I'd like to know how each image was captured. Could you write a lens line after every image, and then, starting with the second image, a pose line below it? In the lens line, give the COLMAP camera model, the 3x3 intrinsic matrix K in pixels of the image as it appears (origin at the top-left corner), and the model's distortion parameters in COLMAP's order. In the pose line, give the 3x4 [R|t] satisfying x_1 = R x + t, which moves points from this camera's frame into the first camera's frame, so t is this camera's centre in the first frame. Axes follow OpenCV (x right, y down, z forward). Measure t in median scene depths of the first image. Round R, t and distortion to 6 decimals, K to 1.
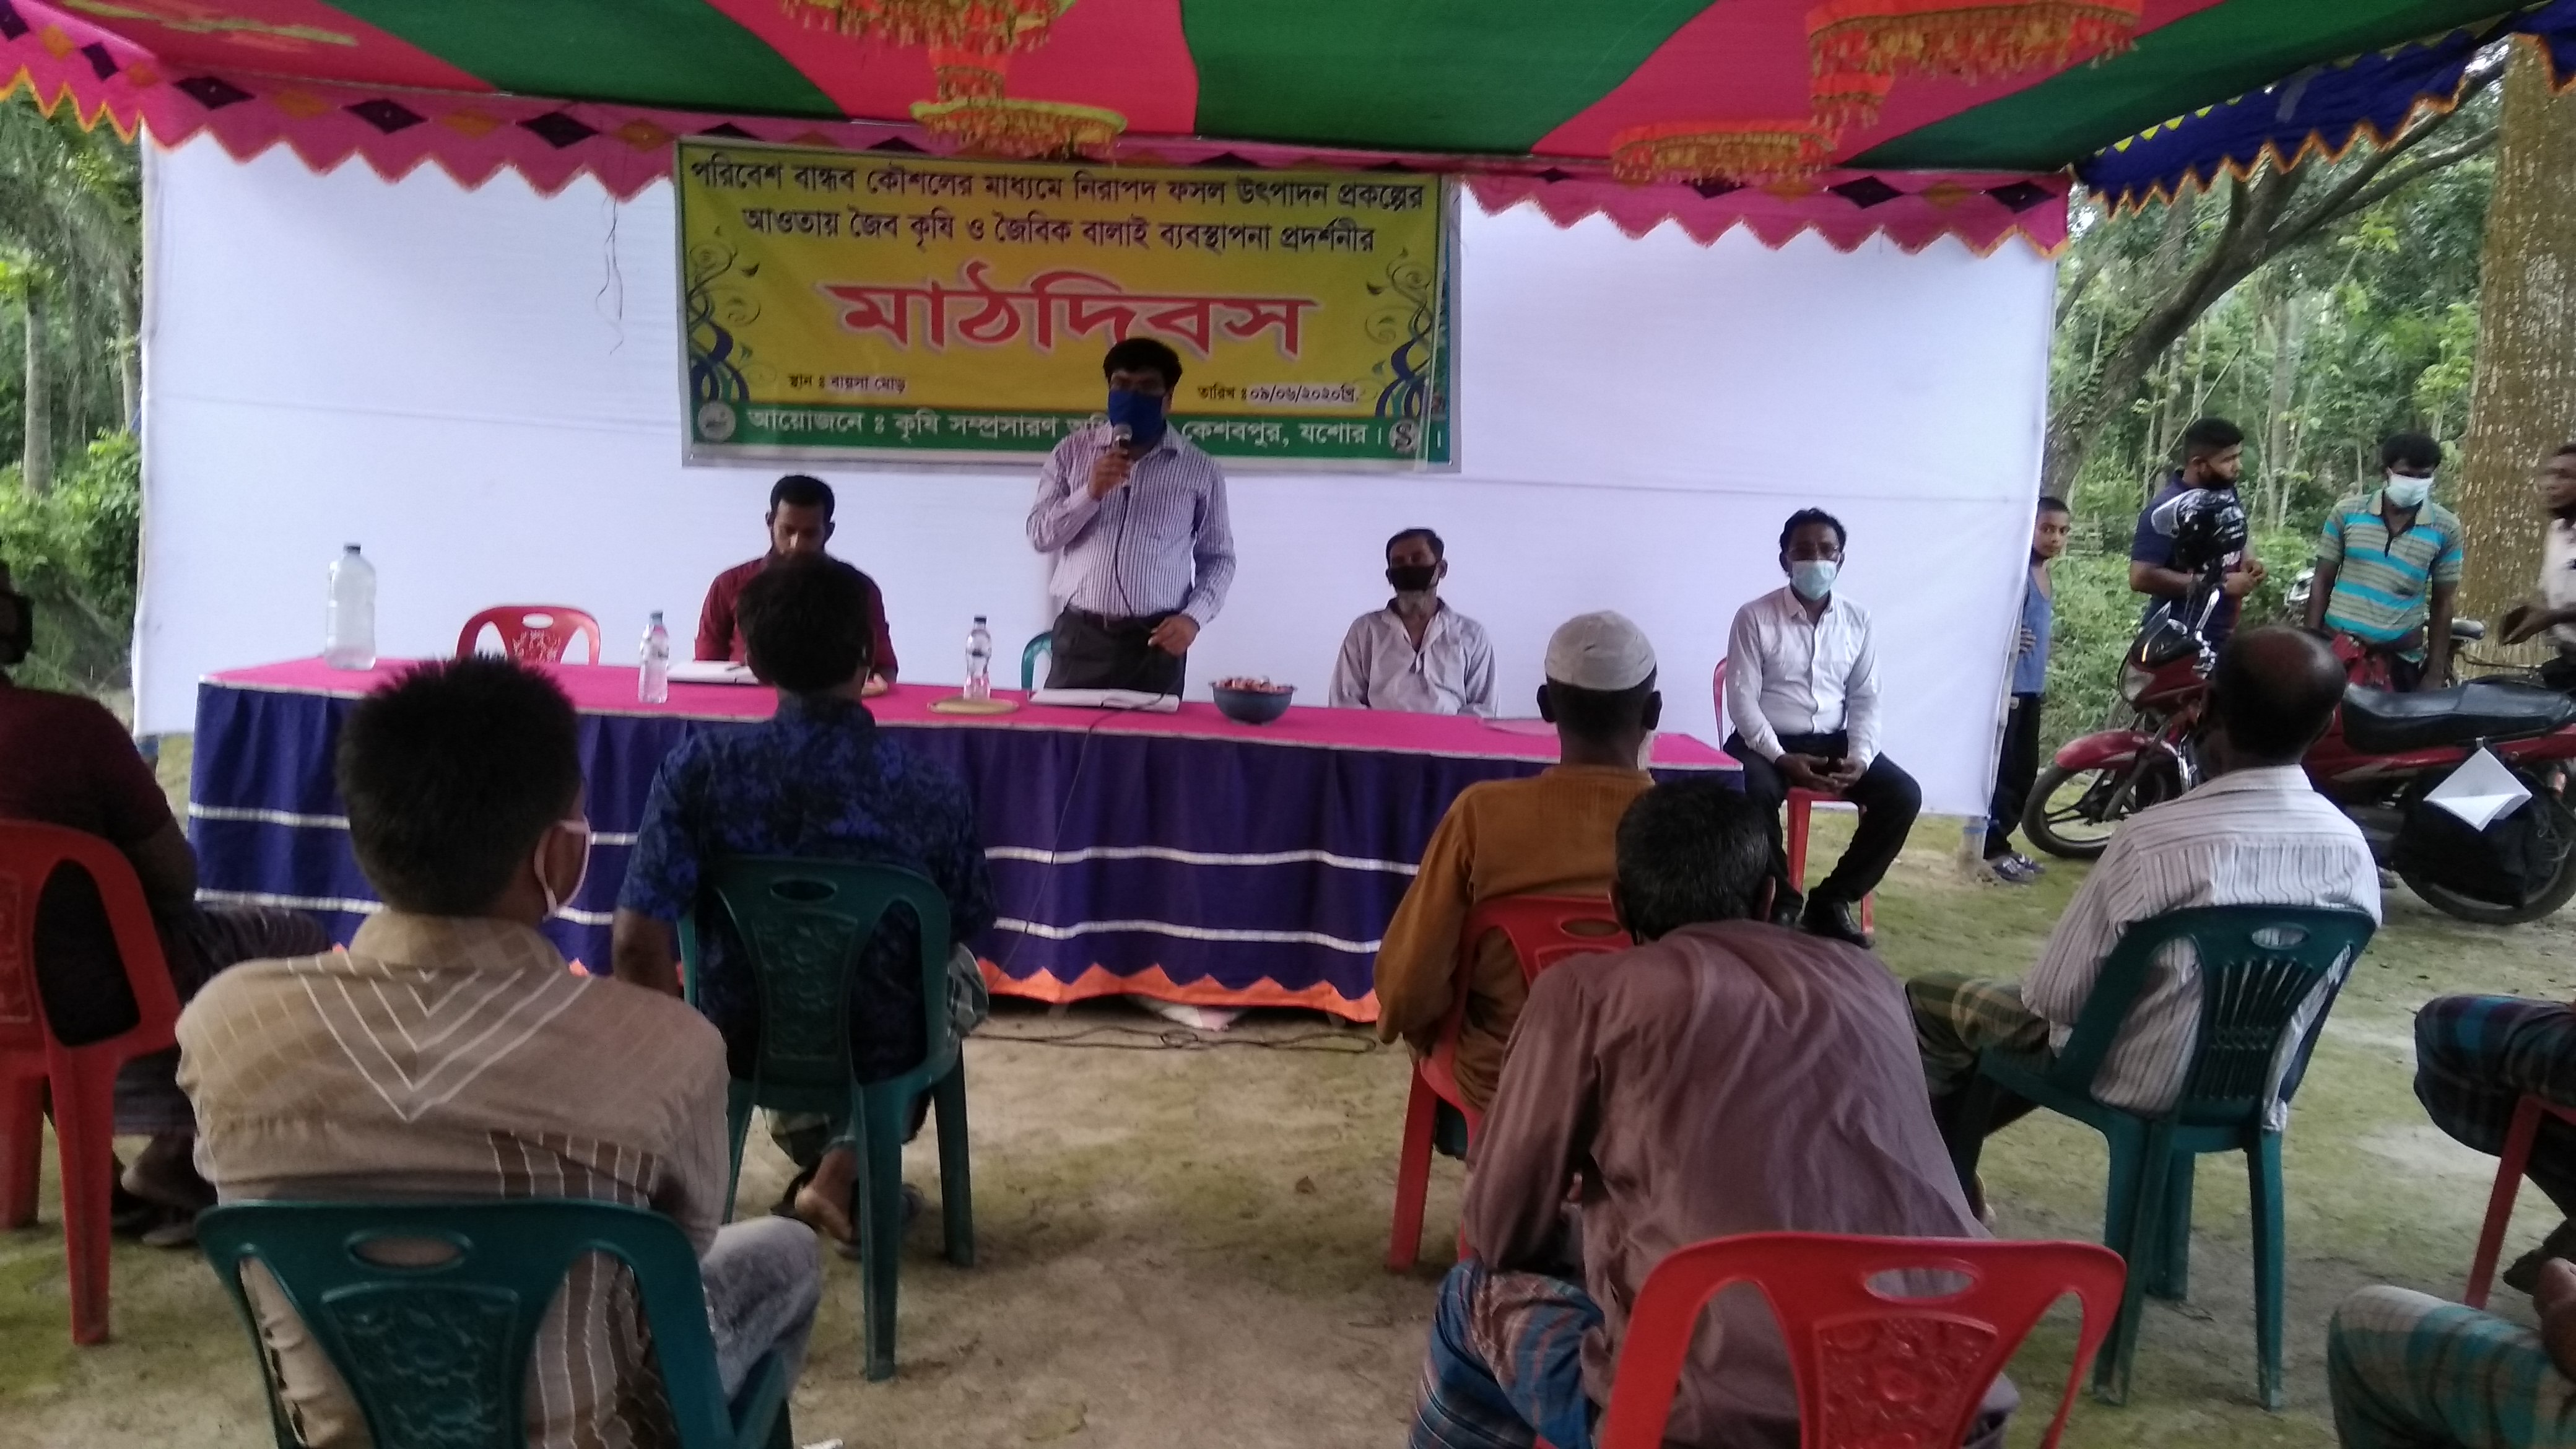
lens RADIAL K [[2014.0, 0, 1297.6], [0, 2014.0, 698.8], [0, 0, 1]] dist [0.120105, -0.200942]
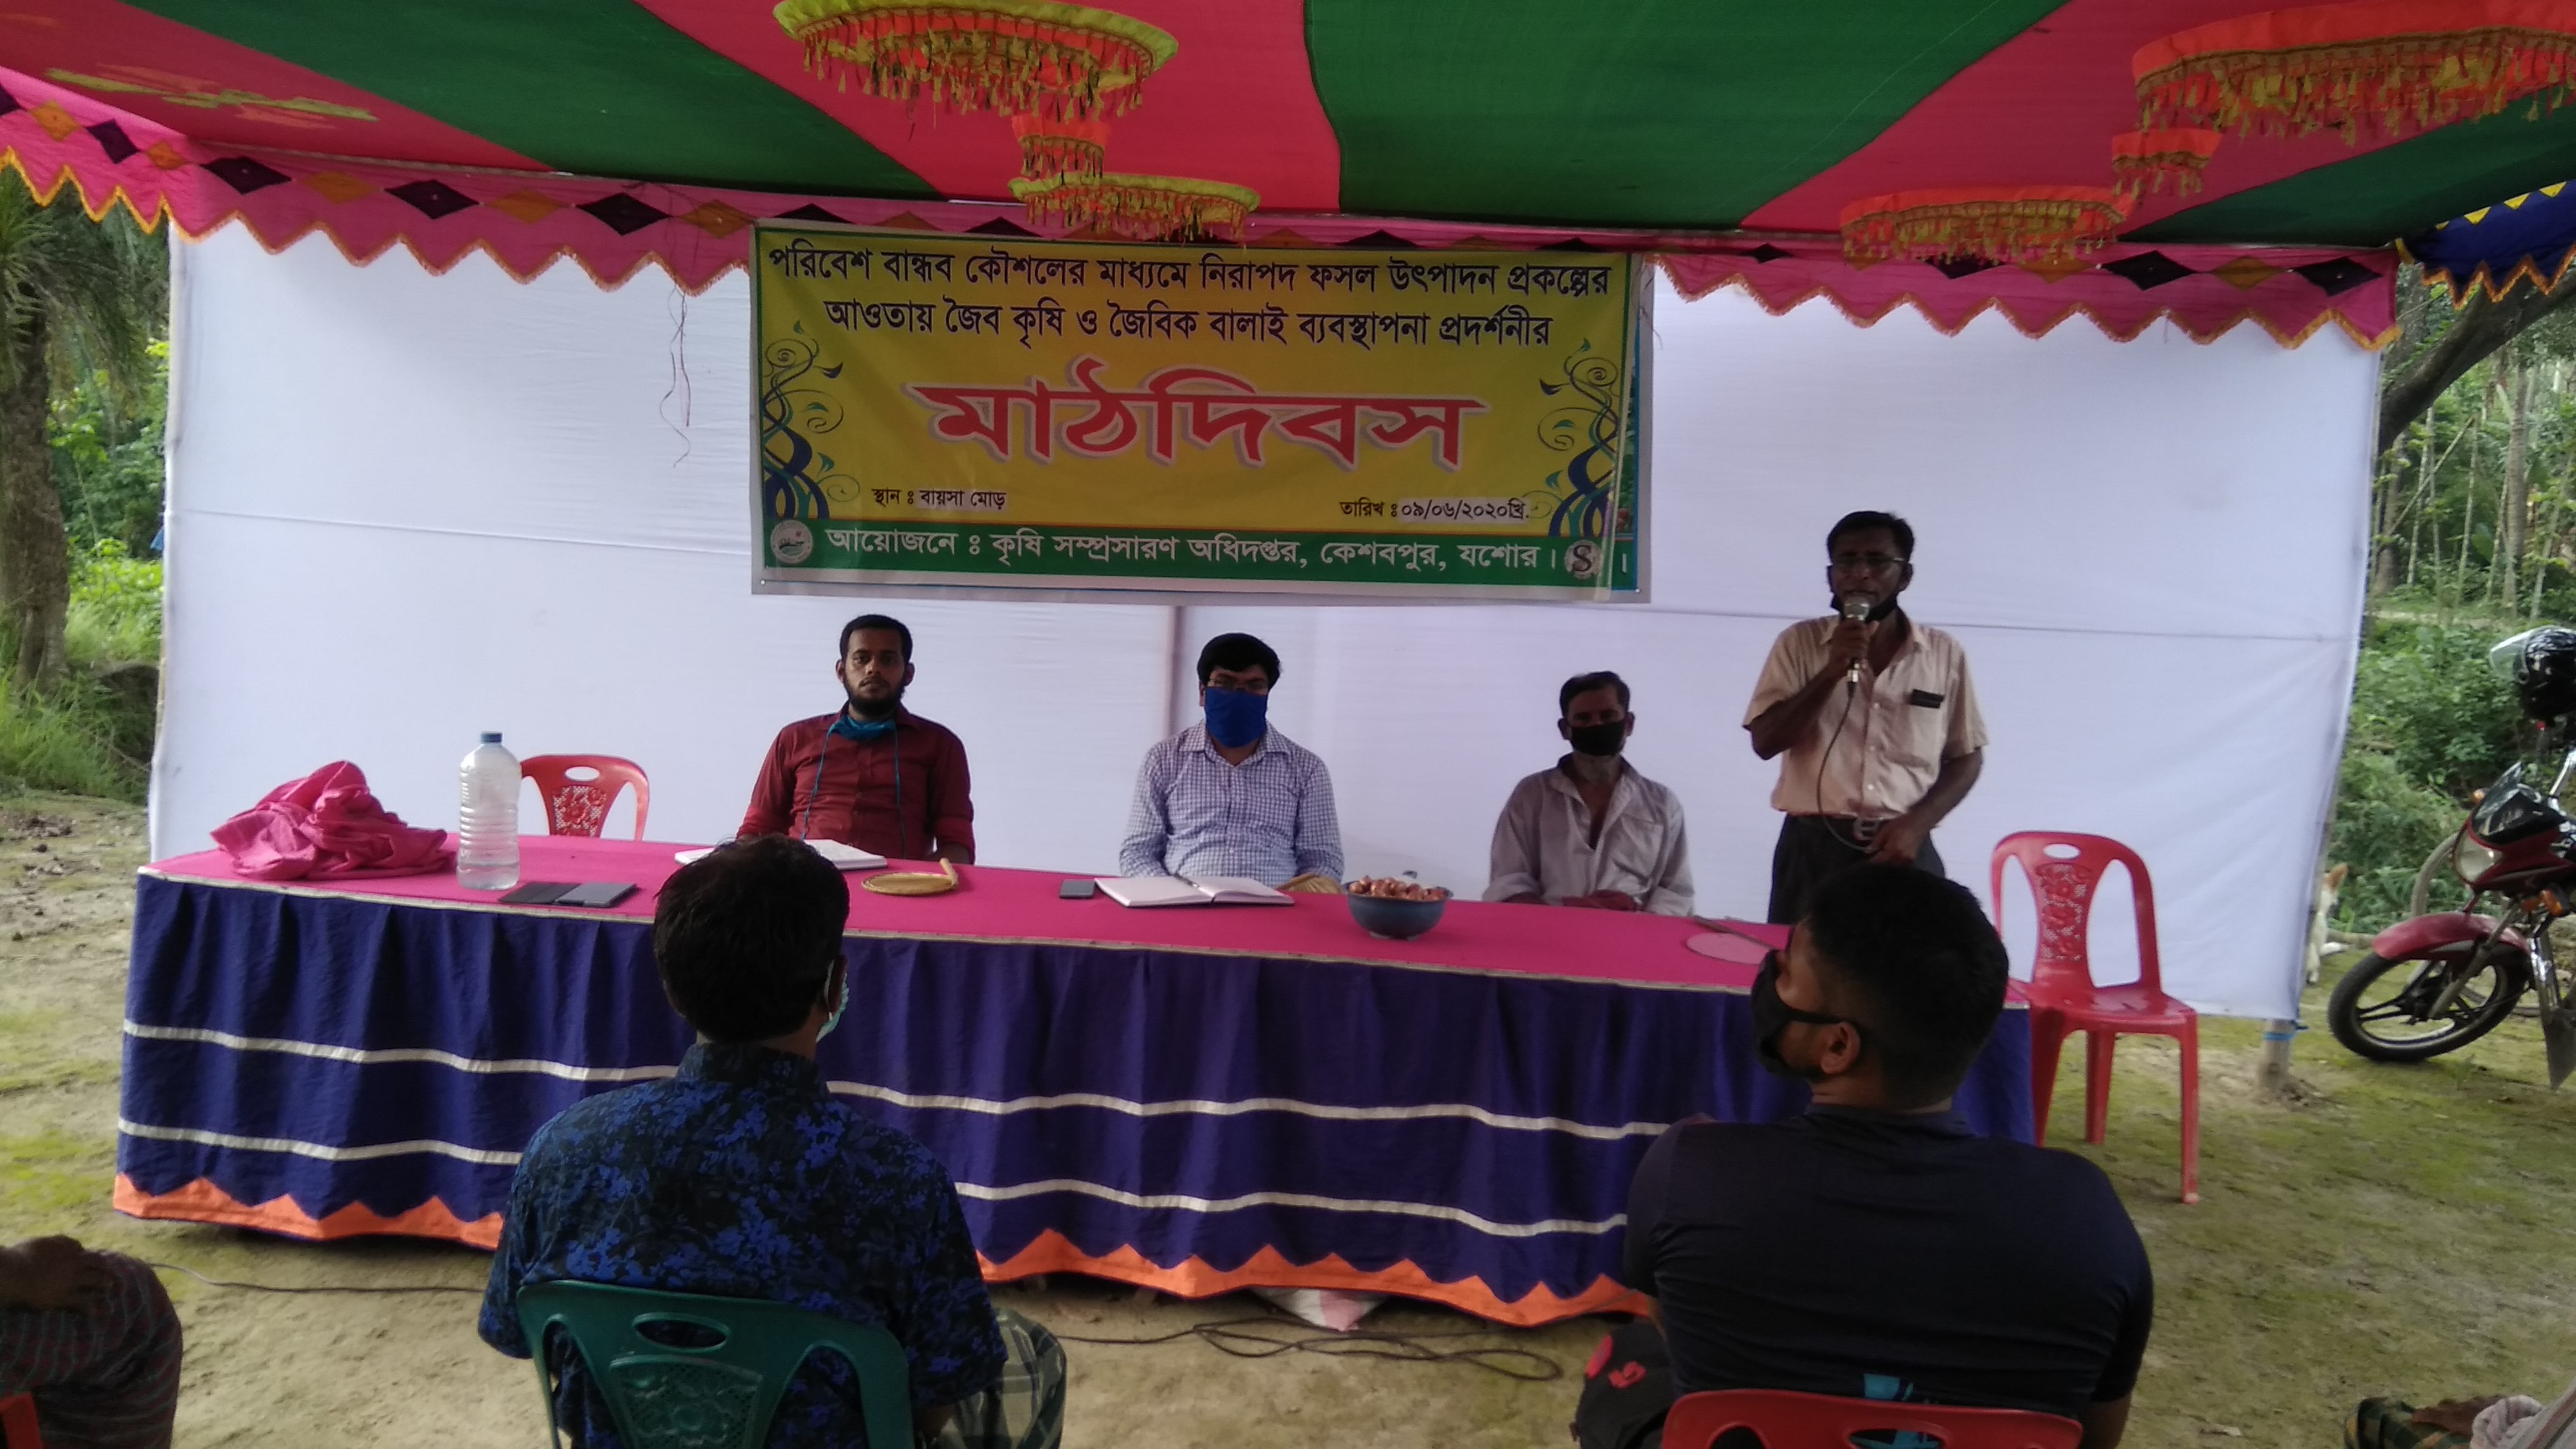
lens RADIAL K [[2031.0, 0, 1294.0], [0, 2031.0, 698.7], [0, 0, 1]] dist [0.121863, -0.218725]
pose [[0.996446, 0.010438, -0.083580, 0.004007], [-0.013128, 0.999411, -0.031706, -0.044488], [0.083200, 0.032691, 0.995997, 0.145313]]
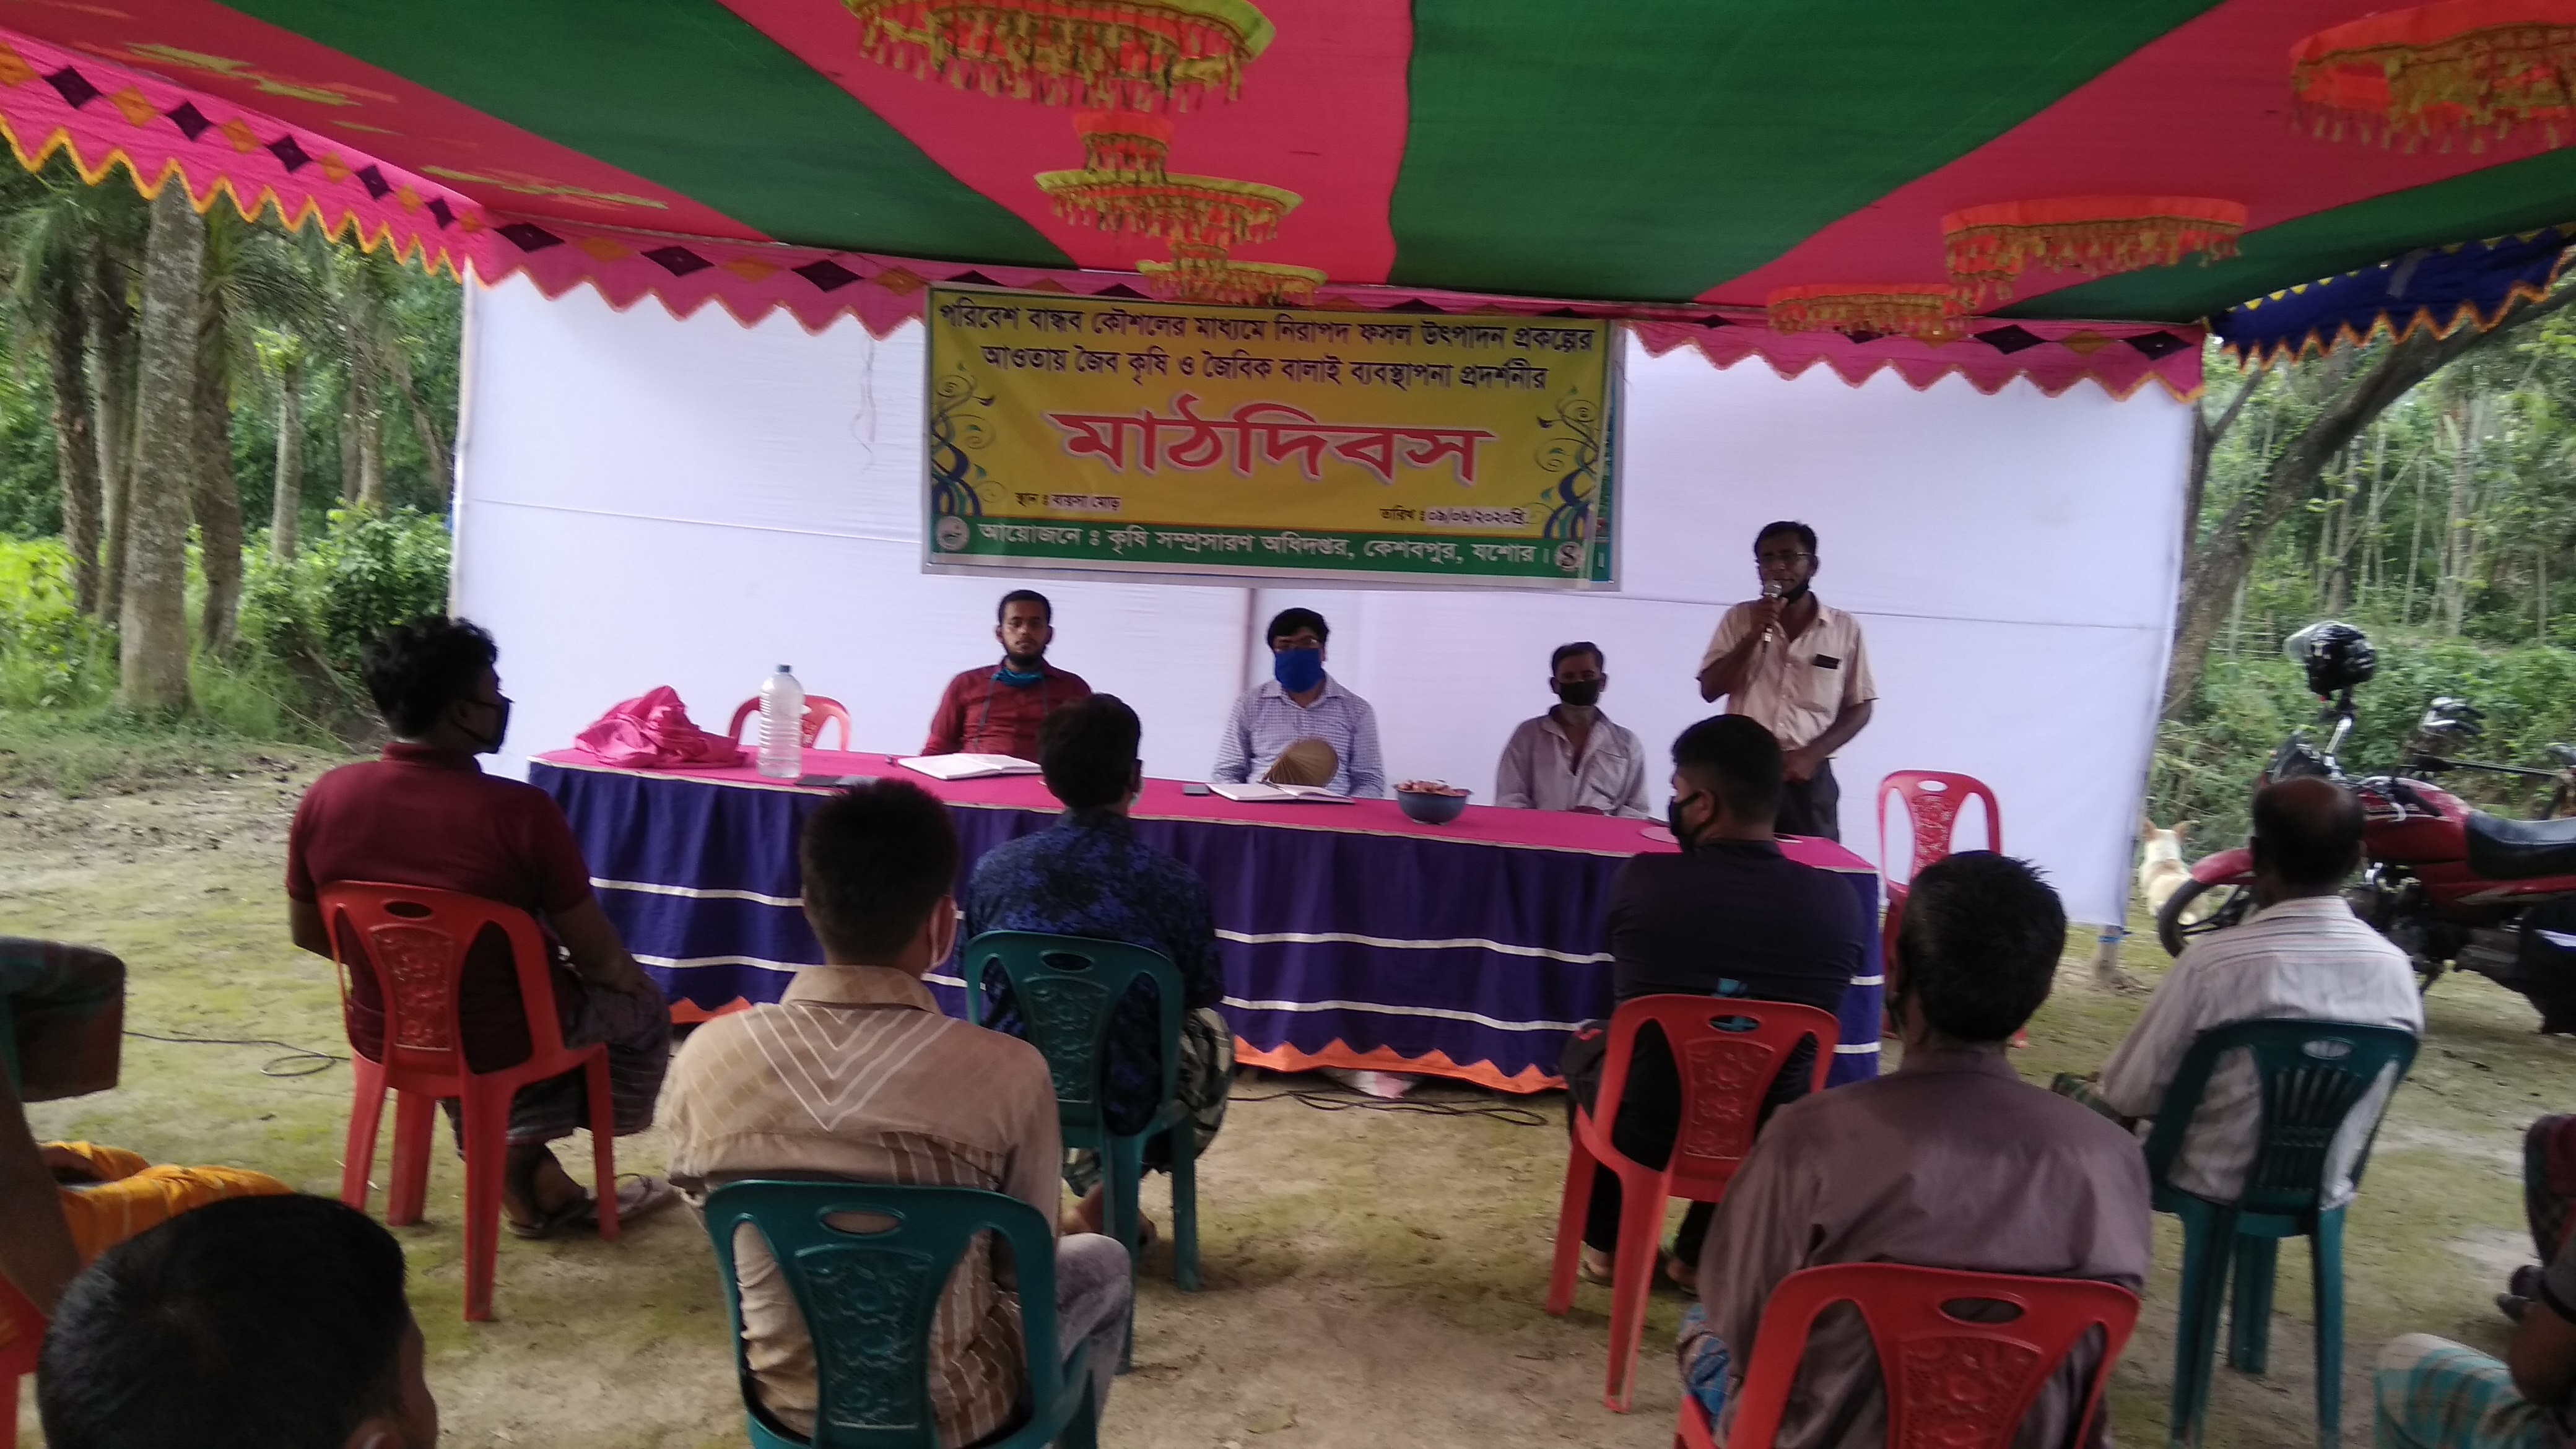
lens RADIAL K [[2014.0, 0, 1297.6], [0, 2014.0, 698.8], [0, 0, 1]] dist [0.120105, -0.200942]
pose [[0.997009, 0.025269, -0.073037, -0.012129], [-0.027852, 0.999014, -0.034566, -0.012311], [0.072091, 0.036496, 0.996730, -0.094770]]
